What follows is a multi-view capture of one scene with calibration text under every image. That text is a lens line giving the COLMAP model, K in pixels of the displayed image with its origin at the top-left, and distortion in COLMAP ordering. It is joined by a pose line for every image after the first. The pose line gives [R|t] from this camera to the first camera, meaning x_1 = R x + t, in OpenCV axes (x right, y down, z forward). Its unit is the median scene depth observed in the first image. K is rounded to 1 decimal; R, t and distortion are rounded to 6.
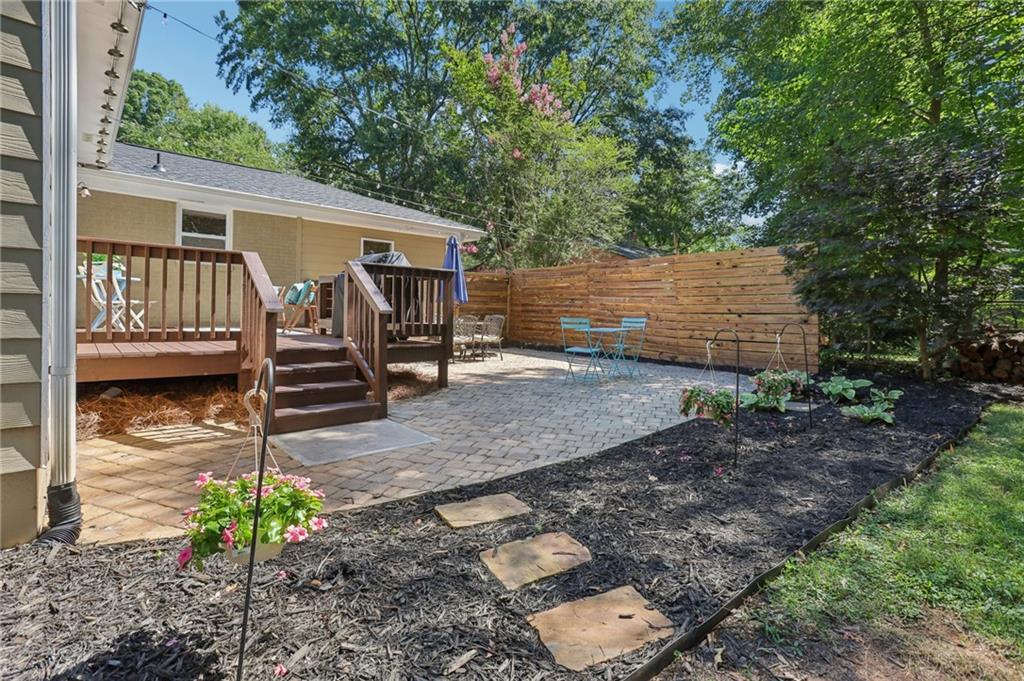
lens RADIAL K [[462.4, 0, 487.9], [0, 462.4, 313.6], [0, 0, 1]] dist [-0.000593, 0.000494]
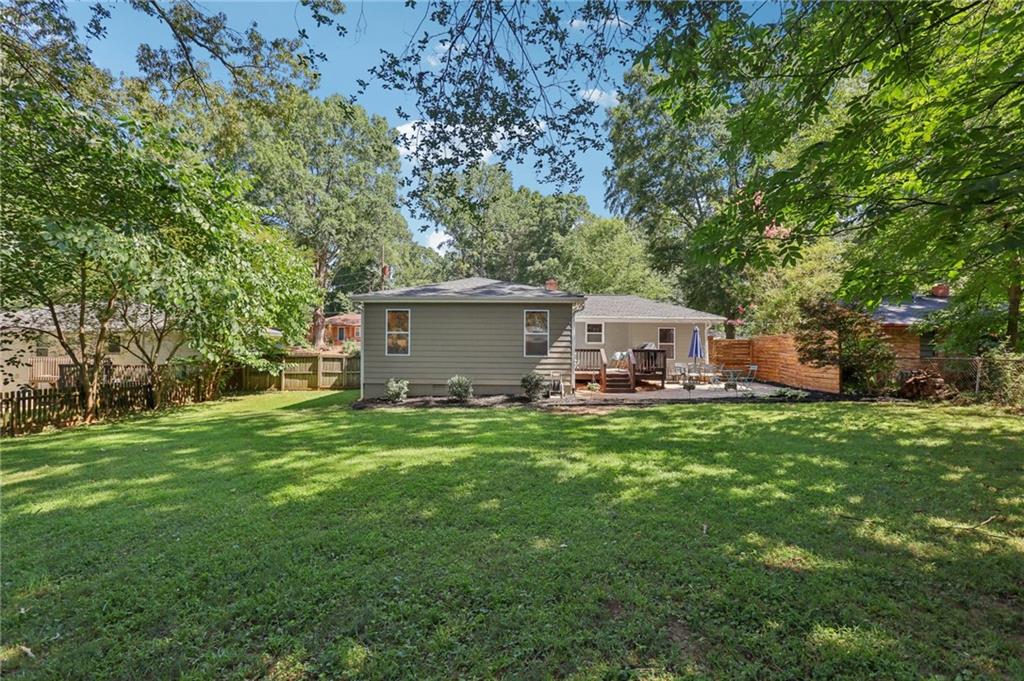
lens RADIAL K [[481.6, 0, 512.0], [0, 481.6, 340.5], [0, 0, 1]] dist [-0.000205, 0.000111]
pose [[0.737311, -0.034701, -0.674662, 0.265608], [0.011071, 0.999166, -0.039292, -0.008108], [0.675463, 0.021501, 0.737081, -0.398921]]
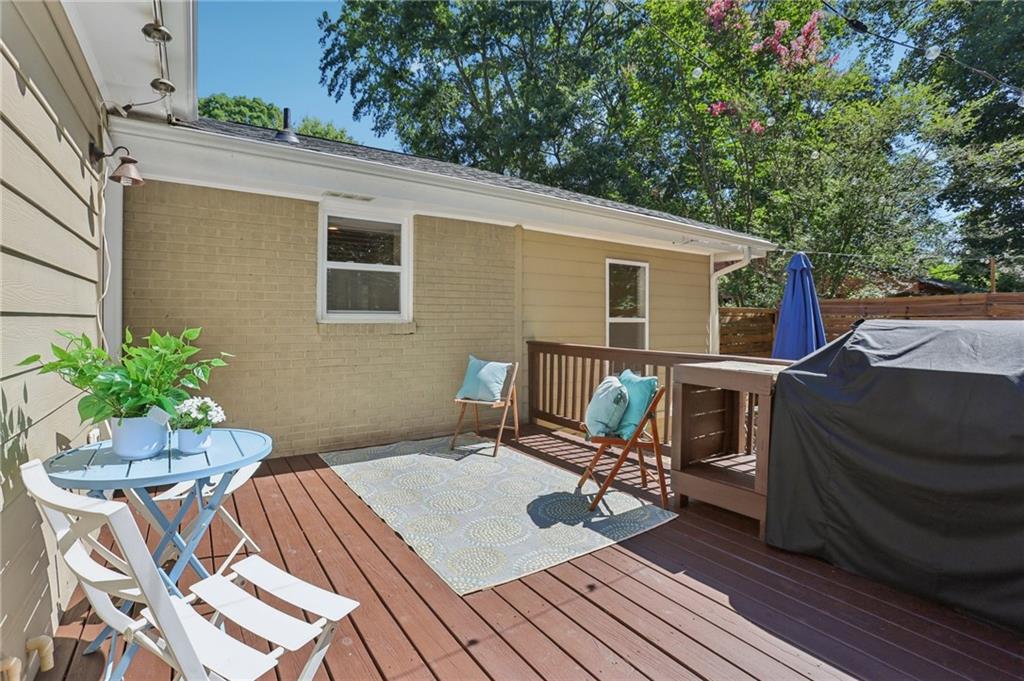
lens RADIAL K [[462.4, 0, 487.9], [0, 462.4, 313.6], [0, 0, 1]] dist [-0.000593, 0.000494]
pose [[0.988071, -0.014388, -0.153323, -0.124002], [0.010550, 0.999611, -0.025817, -0.031571], [0.153635, 0.023892, 0.987839, 0.159739]]
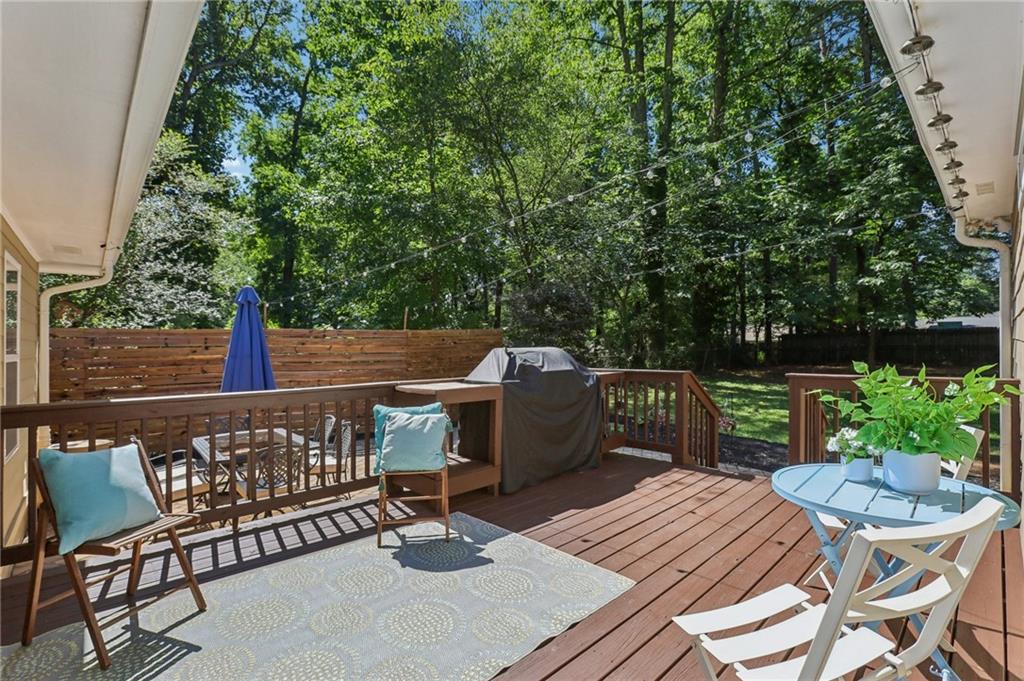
lens RADIAL K [[458.1, 0, 512.0], [0, 458.1, 340.5], [0, 0, 1]] dist [-0.000706, 0.000022]
pose [[-0.013148, 0.000046, 0.999914, -0.267522], [0.004862, 0.999988, 0.000018, -0.039068], [-0.999902, 0.004862, -0.013148, 0.292087]]
